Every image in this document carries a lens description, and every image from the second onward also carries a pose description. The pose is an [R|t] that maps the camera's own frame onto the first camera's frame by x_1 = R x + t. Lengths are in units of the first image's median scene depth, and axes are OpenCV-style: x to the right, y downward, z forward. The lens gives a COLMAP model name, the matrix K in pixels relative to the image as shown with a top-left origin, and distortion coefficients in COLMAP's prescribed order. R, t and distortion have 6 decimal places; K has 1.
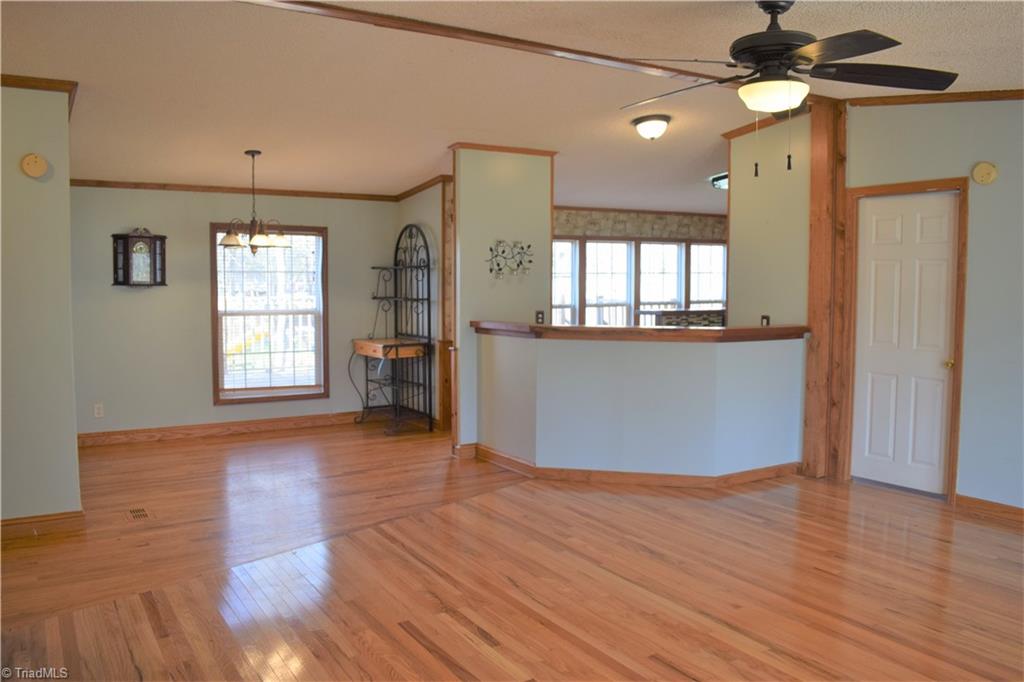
lens RADIAL K [[813.6, 0, 512.0], [0, 813.6, 341.0], [0, 0, 1]] dist [-0.090514, 0.008792]
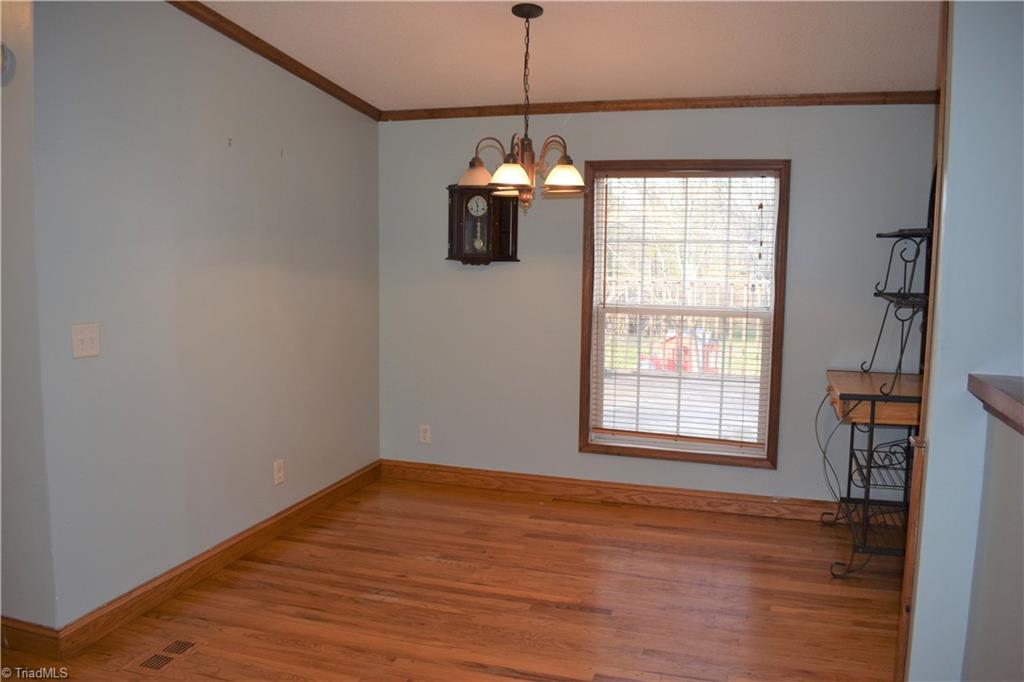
lens RADIAL K [[813.6, 0, 512.0], [0, 813.6, 341.0], [0, 0, 1]] dist [-0.090514, 0.008792]
pose [[0.648560, 0.087863, -0.756075, 0.086823], [-0.067750, 0.996036, 0.057633, -0.048777], [0.758142, 0.013846, 0.651943, 0.652256]]
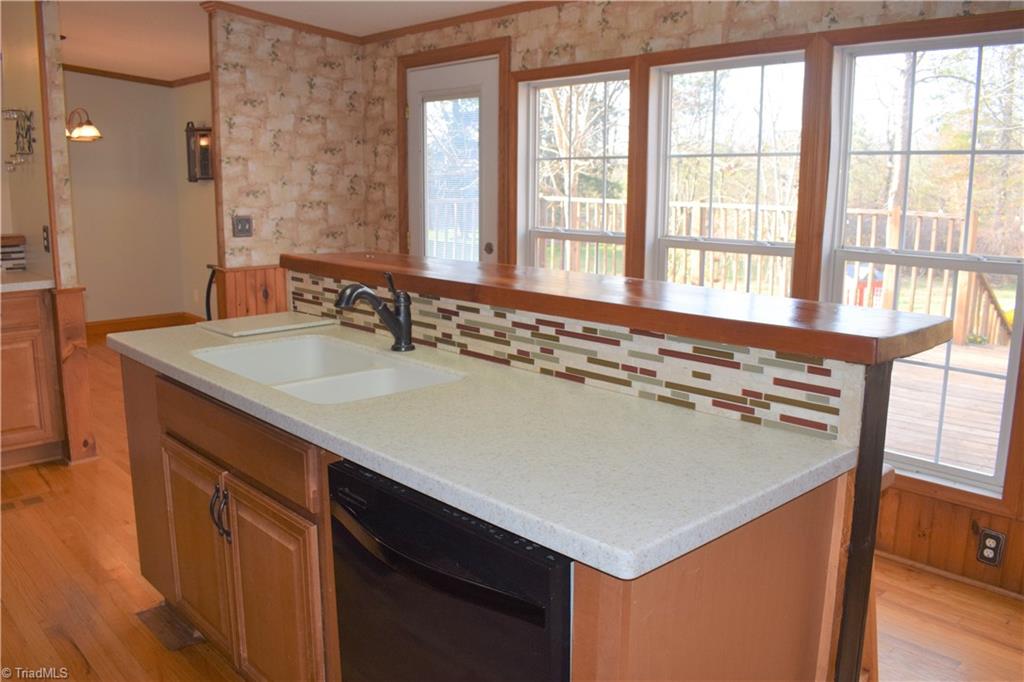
lens RADIAL K [[813.6, 0, 512.0], [0, 813.6, 341.0], [0, 0, 1]] dist [-0.090514, 0.008792]
pose [[0.199889, 0.187224, -0.961765, 0.717214], [-0.078464, 0.981481, 0.174755, -0.091480], [0.976672, 0.040533, 0.210878, 1.339753]]
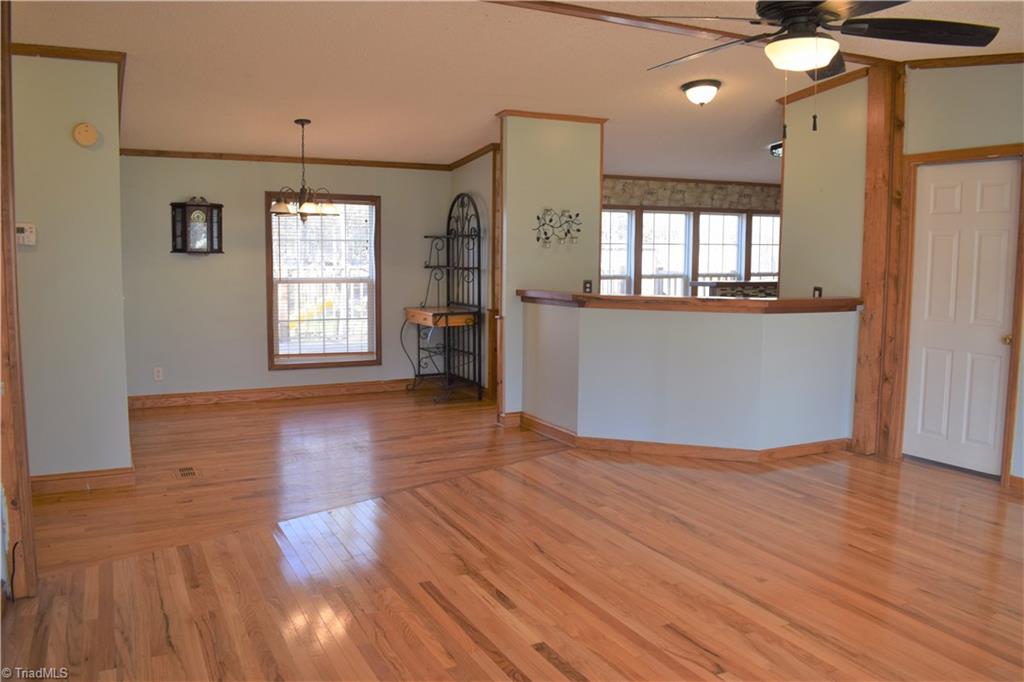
lens RADIAL K [[813.6, 0, 512.0], [0, 813.6, 341.0], [0, 0, 1]] dist [-0.090514, 0.008792]
pose [[0.995962, 0.014518, -0.088600, 0.035337], [-0.011602, 0.999377, 0.033334, 0.005565], [0.089028, -0.032172, 0.995509, 0.002483]]
